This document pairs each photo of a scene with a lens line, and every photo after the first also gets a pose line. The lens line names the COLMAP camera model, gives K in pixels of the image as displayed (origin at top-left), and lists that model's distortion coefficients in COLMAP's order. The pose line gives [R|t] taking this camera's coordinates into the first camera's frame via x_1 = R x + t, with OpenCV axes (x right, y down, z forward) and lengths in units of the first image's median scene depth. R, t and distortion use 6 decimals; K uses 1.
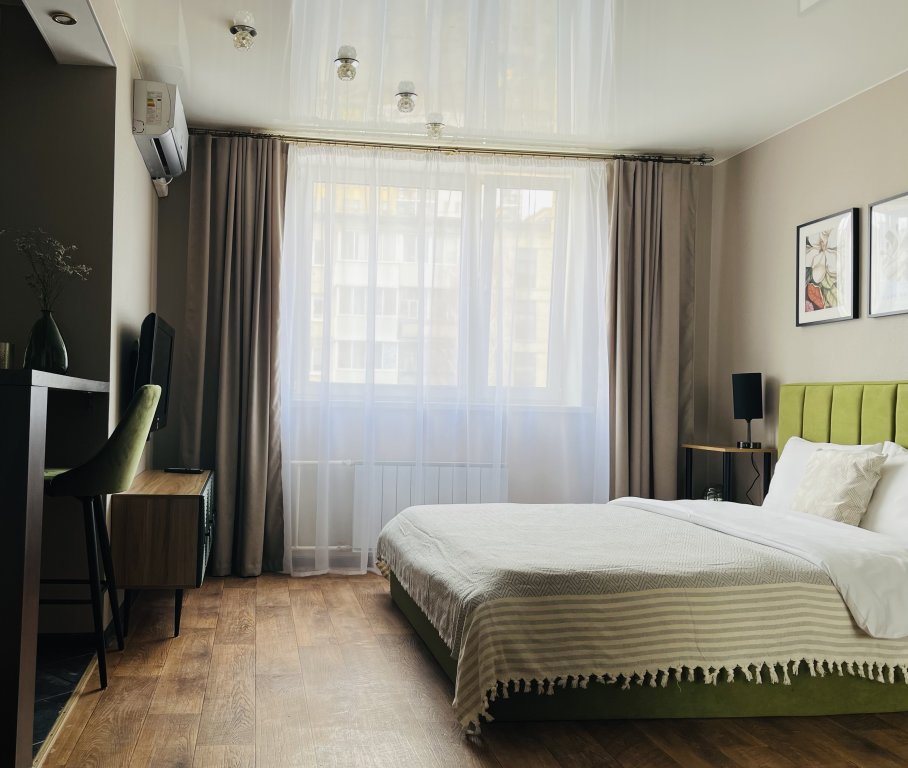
lens RADIAL K [[867.1, 0, 372.6], [0, 867.1, 383.5], [0, 0, 1]] dist [0.012976, -0.003080]
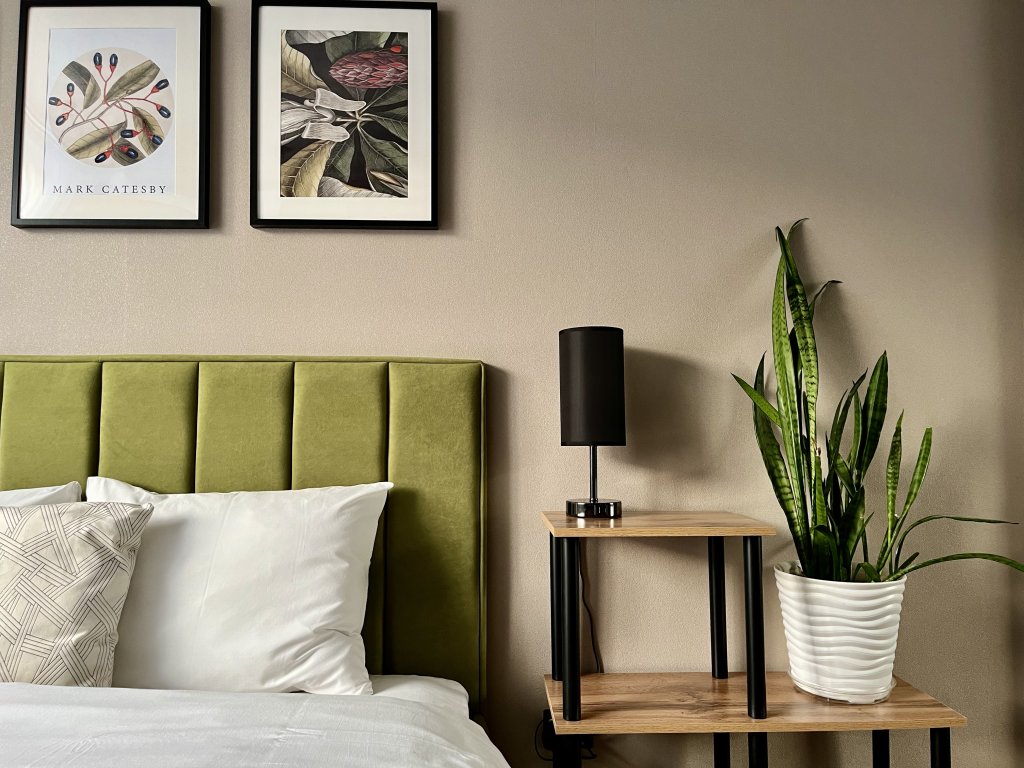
lens RADIAL K [[773.5, 0, 512.0], [0, 773.5, 384.0], [0, 0, 1]] dist [0.051040, -0.061378]
pose [[0.087006, 0.034737, 0.995602, 0.160232], [-0.017278, 0.999294, -0.033355, 0.023160], [-0.996058, -0.014300, 0.087545, 0.677888]]
